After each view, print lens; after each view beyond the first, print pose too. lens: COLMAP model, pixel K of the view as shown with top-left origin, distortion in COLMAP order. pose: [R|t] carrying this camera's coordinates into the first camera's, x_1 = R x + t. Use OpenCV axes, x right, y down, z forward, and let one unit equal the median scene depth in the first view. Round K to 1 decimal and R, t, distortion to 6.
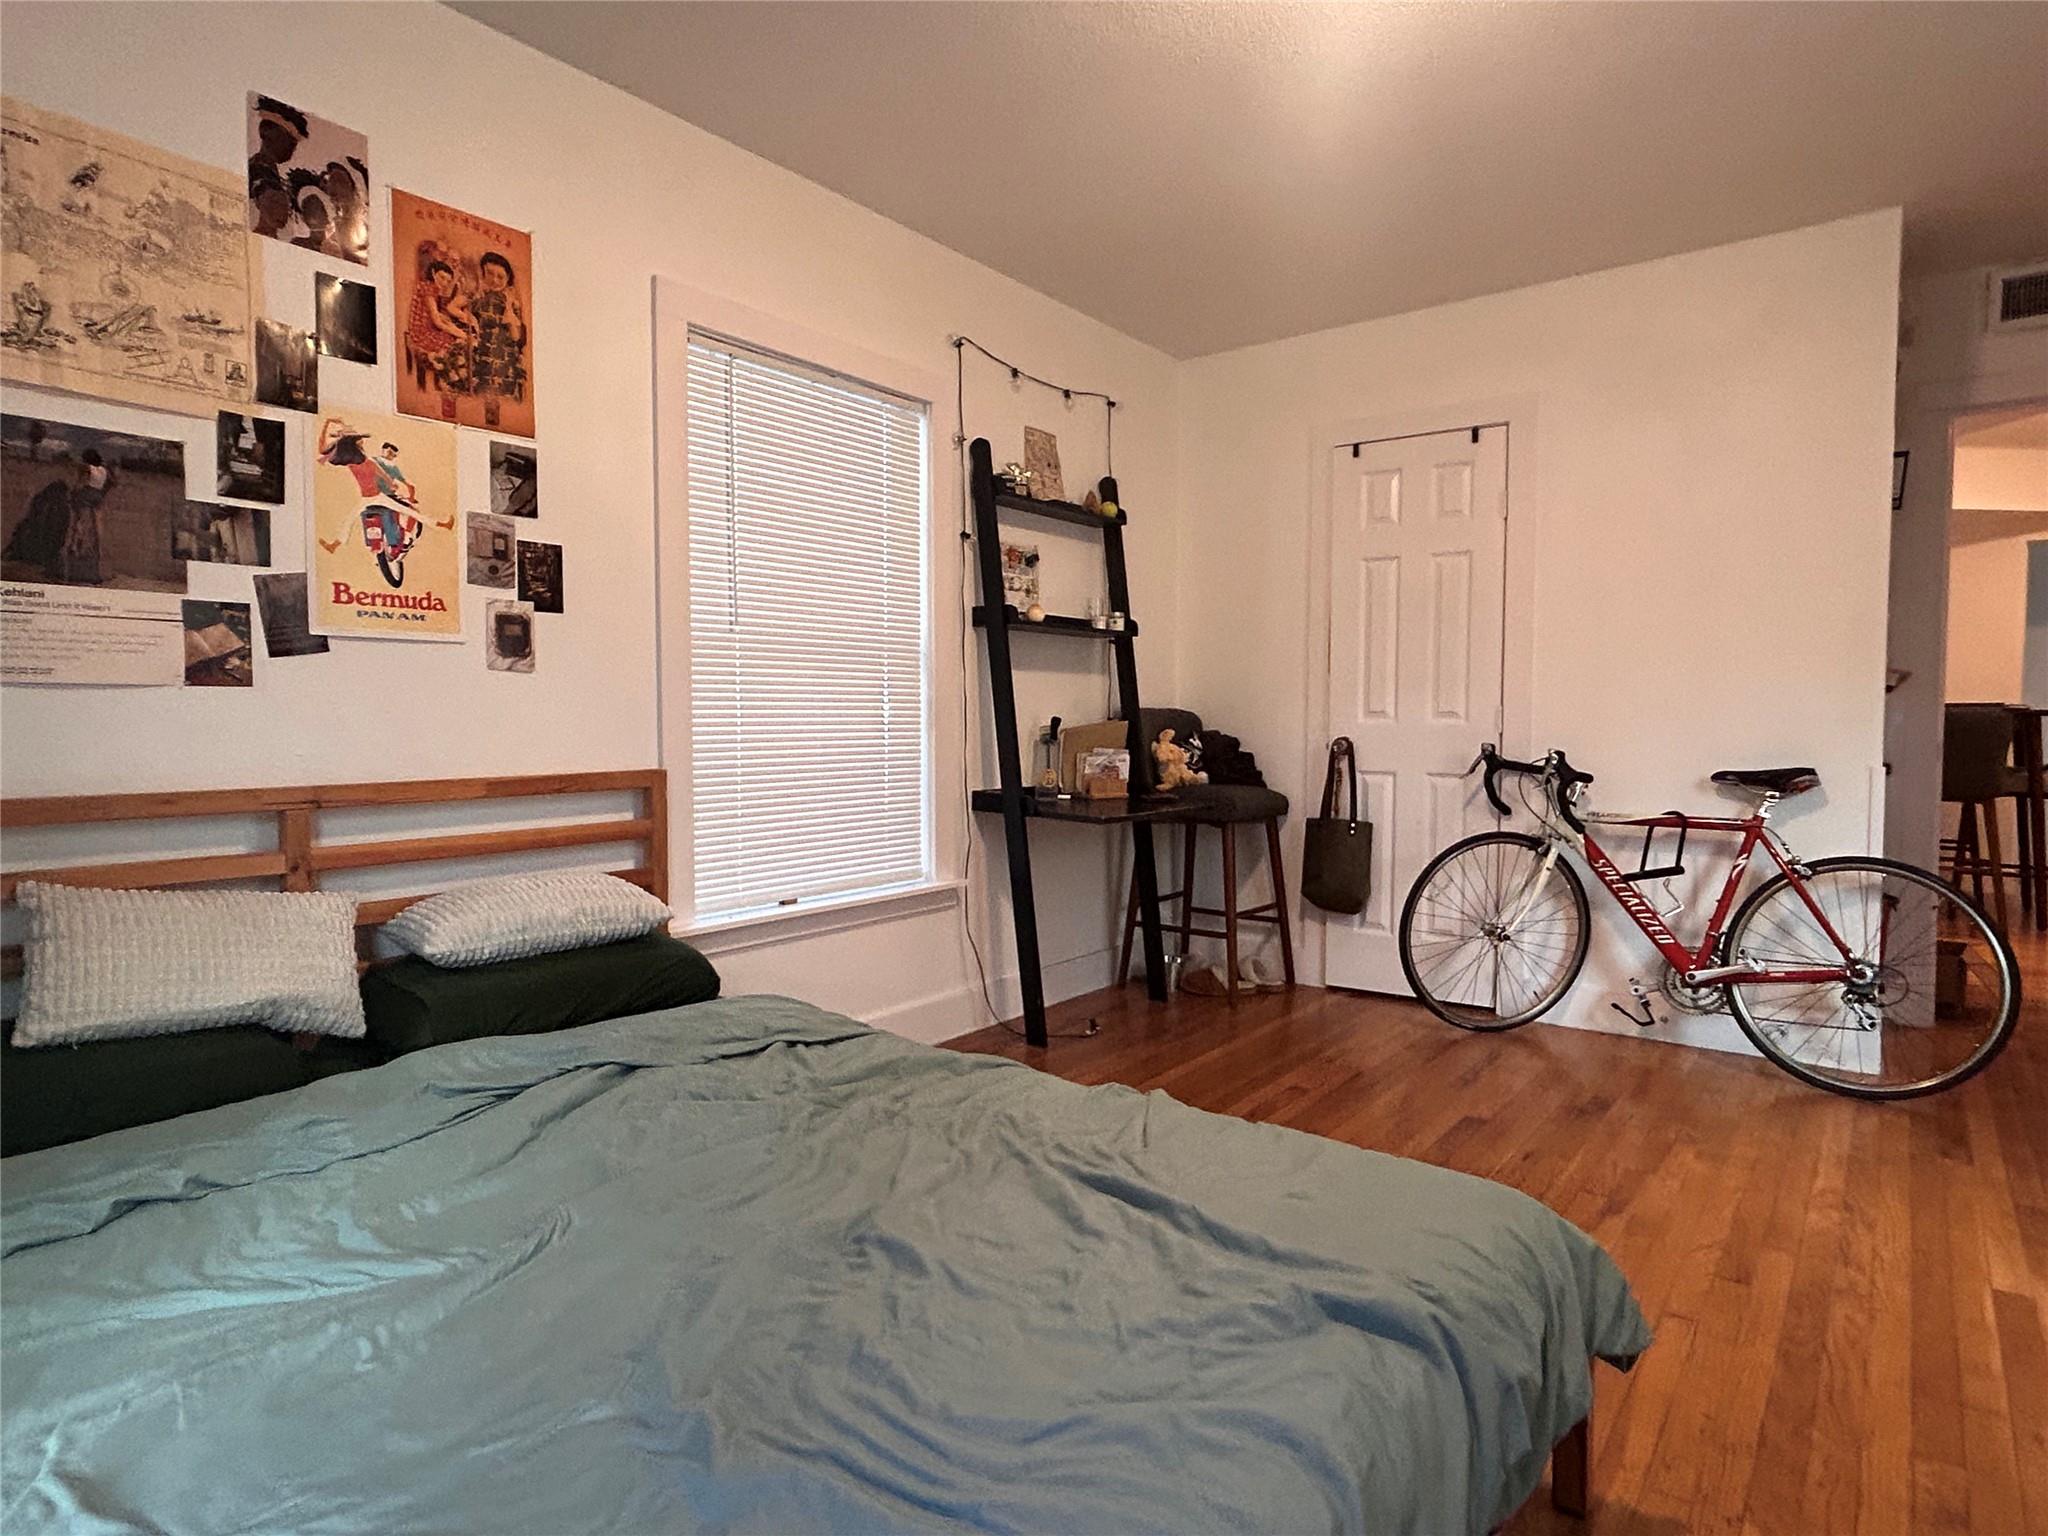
lens RADIAL K [[1132.3, 0, 1027.9], [0, 1132.3, 754.8], [0, 0, 1]] dist [-0.004951, 0.001836]
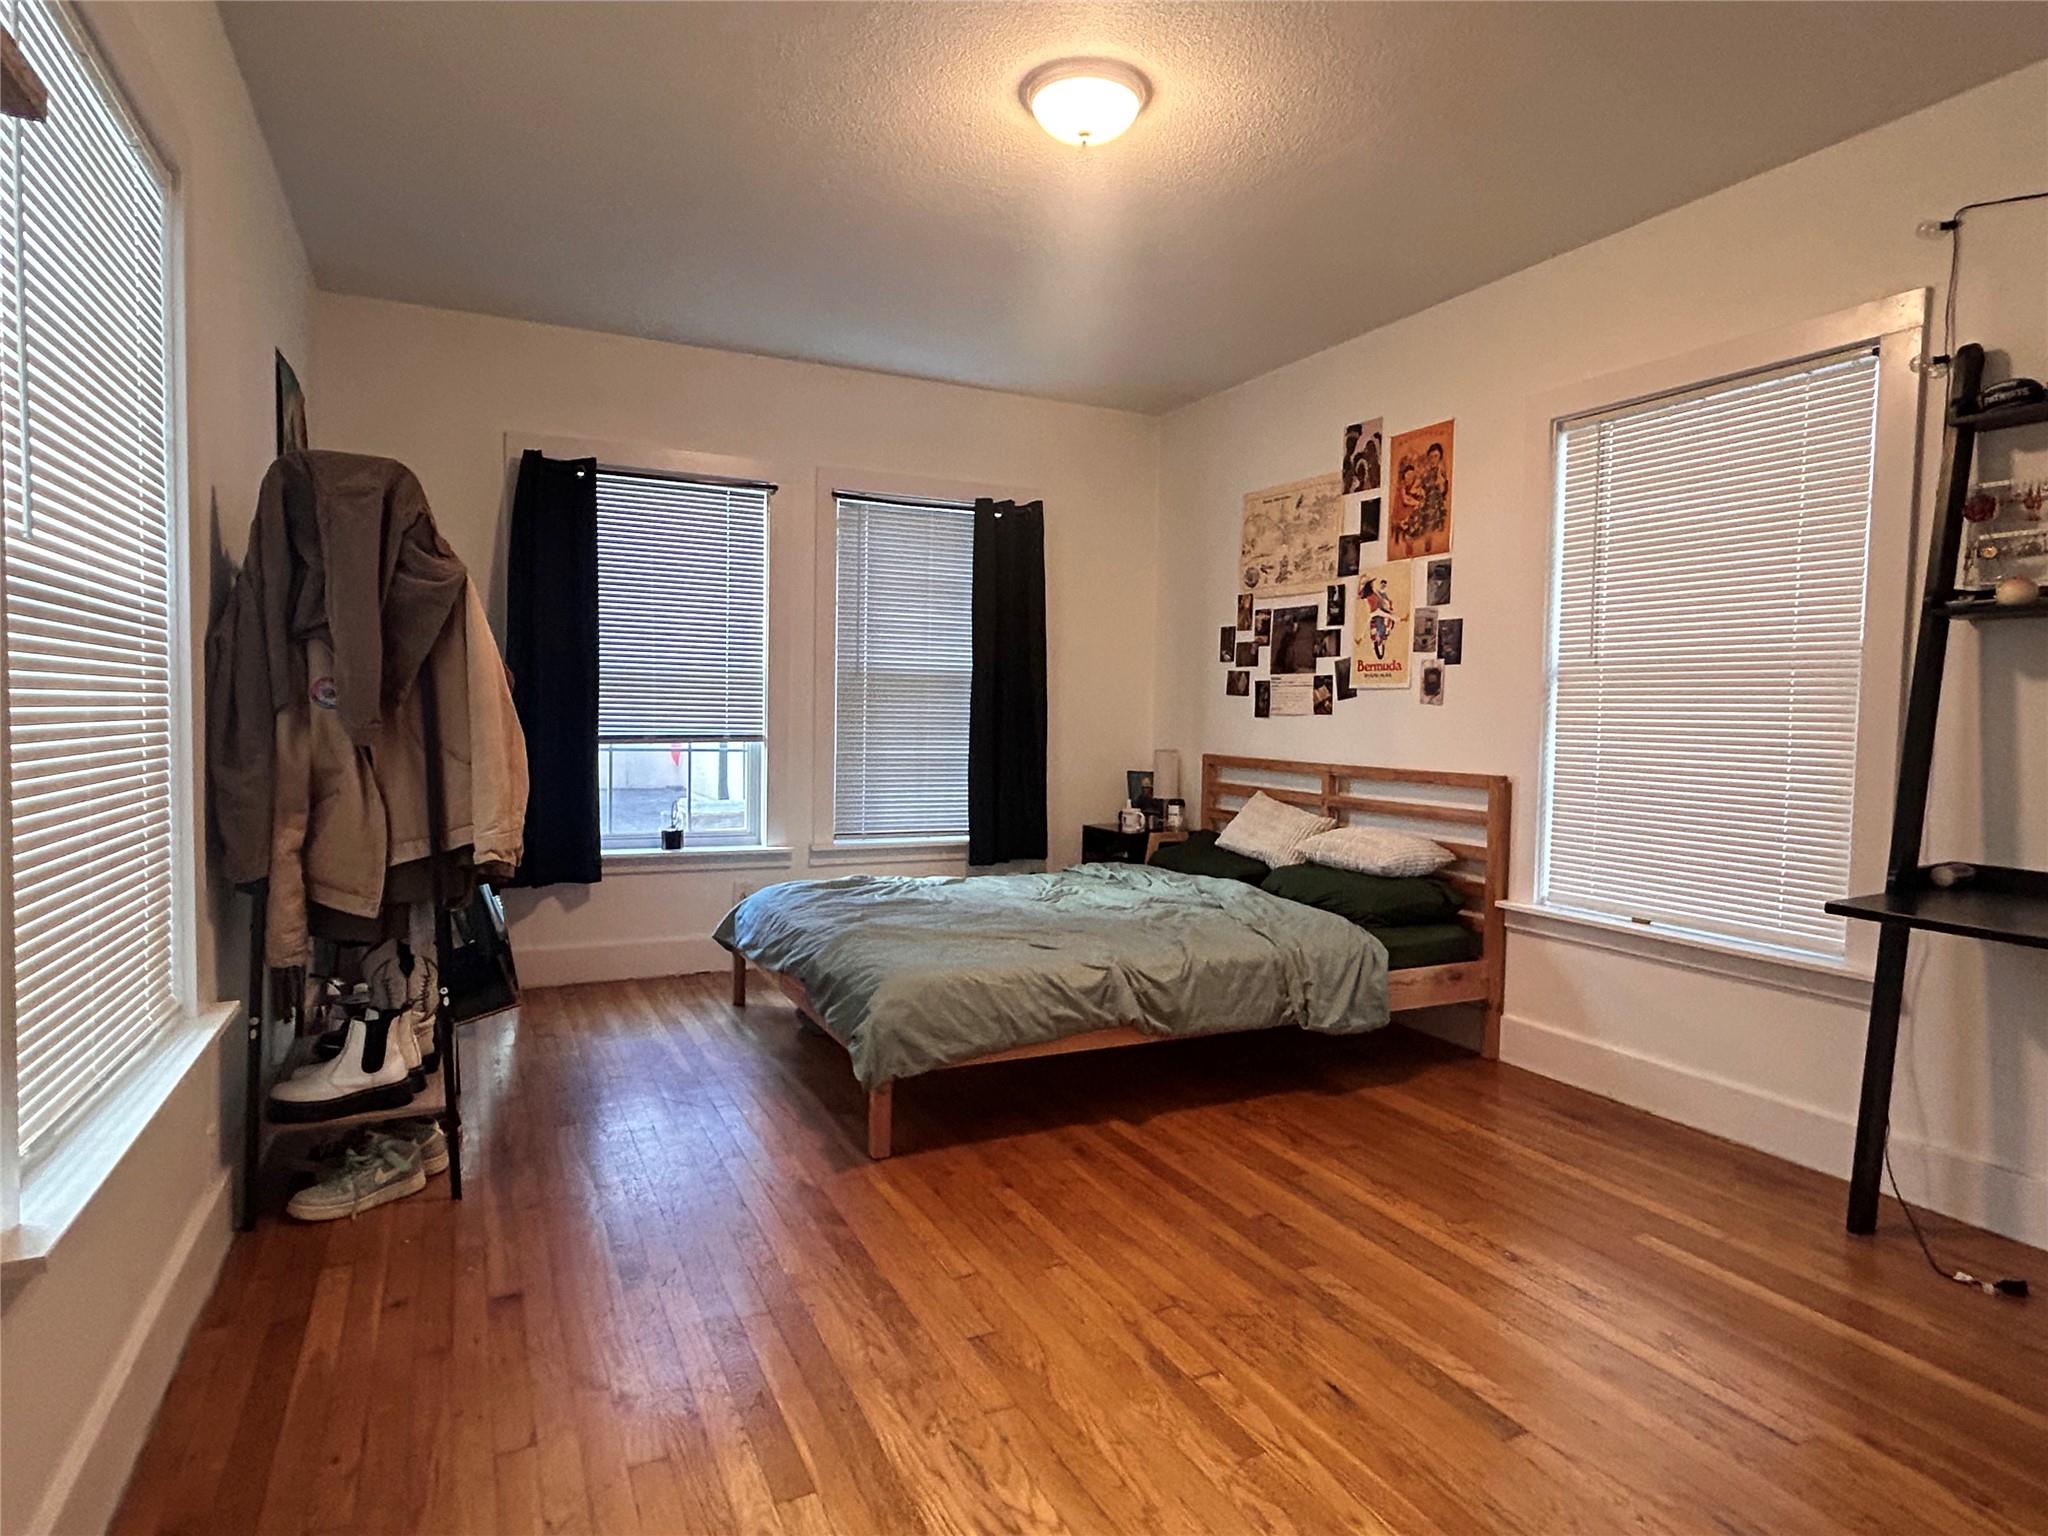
lens RADIAL K [[1132.3, 0, 1027.4], [0, 1132.3, 773.9], [0, 0, 1]] dist [-0.004951, 0.001836]
pose [[-0.433479, 0.041721, -0.900197, 1.339890], [-0.053963, 0.995933, 0.072143, -0.067208], [0.899546, 0.079850, -0.429465, 1.303953]]
